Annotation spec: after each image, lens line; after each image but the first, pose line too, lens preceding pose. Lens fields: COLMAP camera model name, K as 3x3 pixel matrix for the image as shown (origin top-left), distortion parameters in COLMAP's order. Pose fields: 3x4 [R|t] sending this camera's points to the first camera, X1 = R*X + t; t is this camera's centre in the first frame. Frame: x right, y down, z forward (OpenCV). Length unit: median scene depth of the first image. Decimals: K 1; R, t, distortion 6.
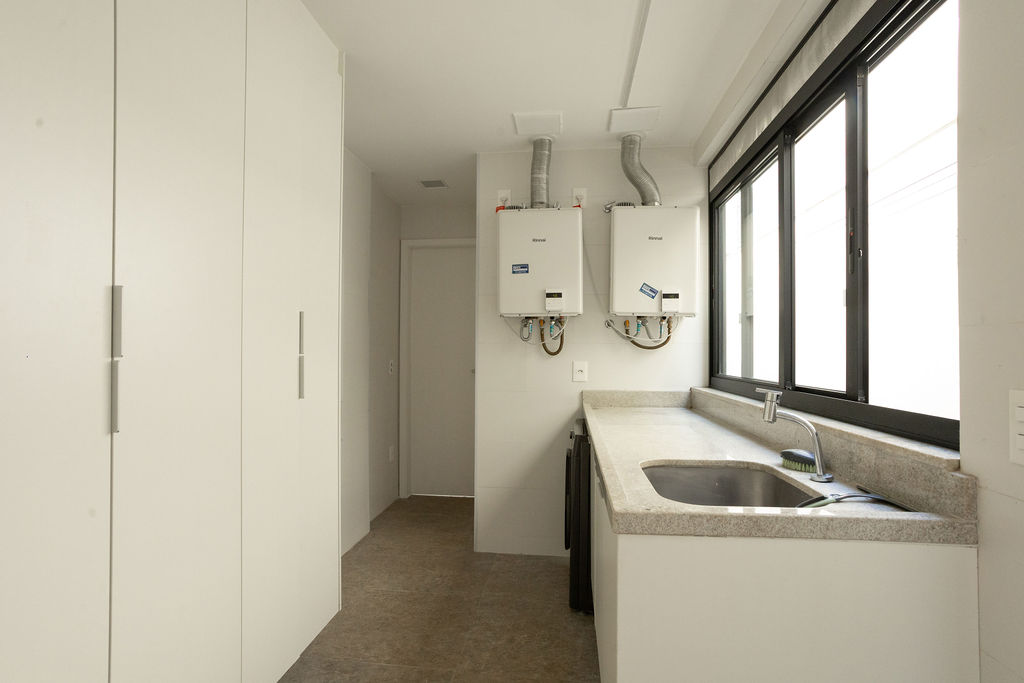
lens RADIAL K [[497.3, 0, 512.2], [0, 497.3, 341.8], [0, 0, 1]] dist [0.000221, 0.000420]
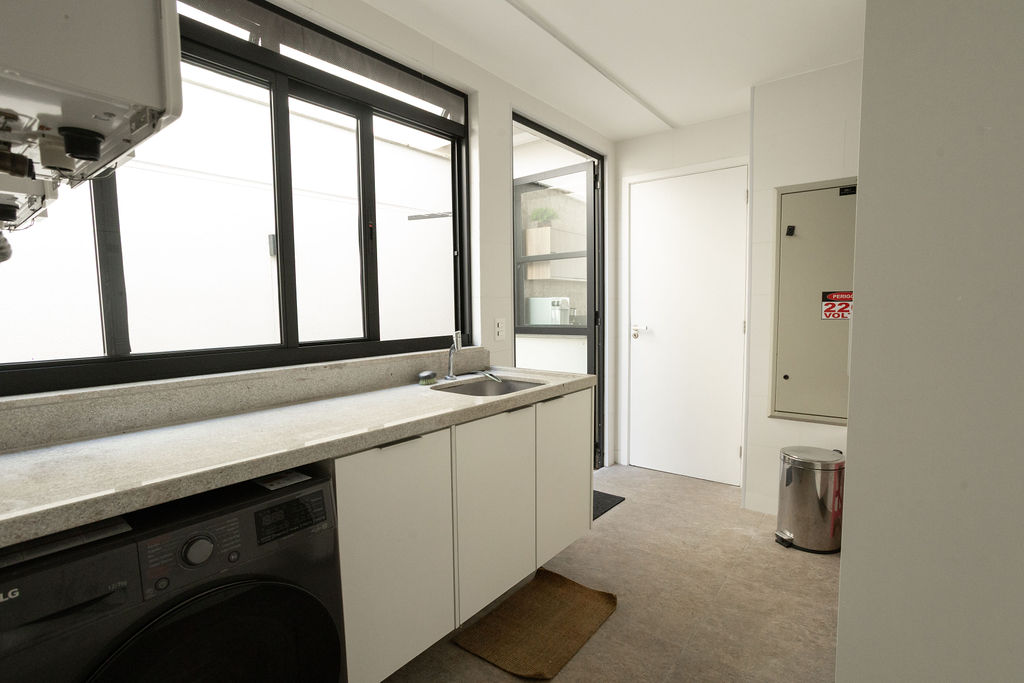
lens RADIAL K [[497.3, 0, 511.8], [0, 497.3, 341.5], [0, 0, 1]] dist [0.000221, 0.000420]
pose [[-0.851679, -0.032952, 0.523027, -0.383648], [0.006655, 0.997261, 0.073667, 0.020108], [-0.524022, 0.066222, -0.849126, 2.036132]]
